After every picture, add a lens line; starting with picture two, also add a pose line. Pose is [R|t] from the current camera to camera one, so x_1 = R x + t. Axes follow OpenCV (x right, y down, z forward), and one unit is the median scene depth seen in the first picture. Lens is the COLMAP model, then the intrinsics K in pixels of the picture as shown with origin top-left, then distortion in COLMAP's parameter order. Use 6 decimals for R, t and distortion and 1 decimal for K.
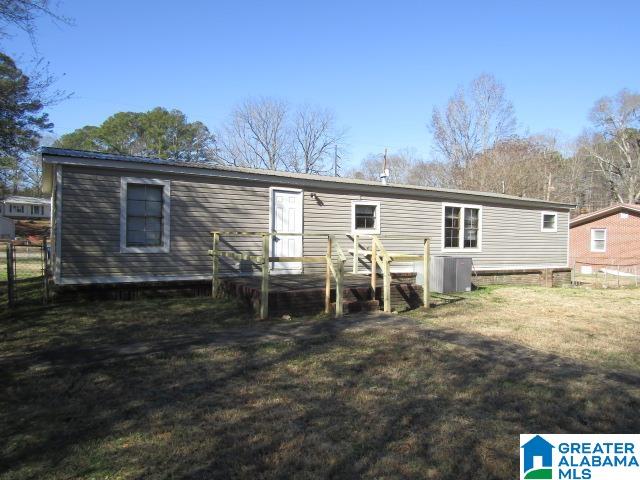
lens RADIAL K [[454.2, 0, 320.0], [0, 454.2, 240.0], [0, 0, 1]] dist [-0.012543, -0.001172]
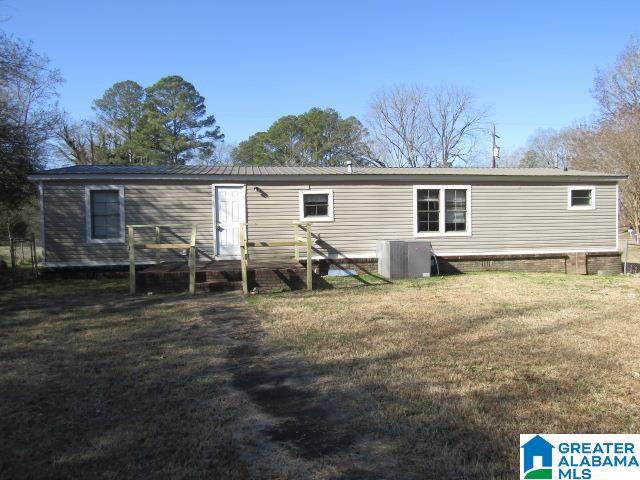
lens RADIAL K [[454.2, 0, 320.0], [0, 454.2, 240.0], [0, 0, 1]] dist [-0.012543, -0.001172]
pose [[0.925441, -0.022129, -0.378244, 0.515434], [0.030967, 0.999371, 0.017298, 0.012162], [0.377624, -0.027722, 0.925544, 0.027286]]
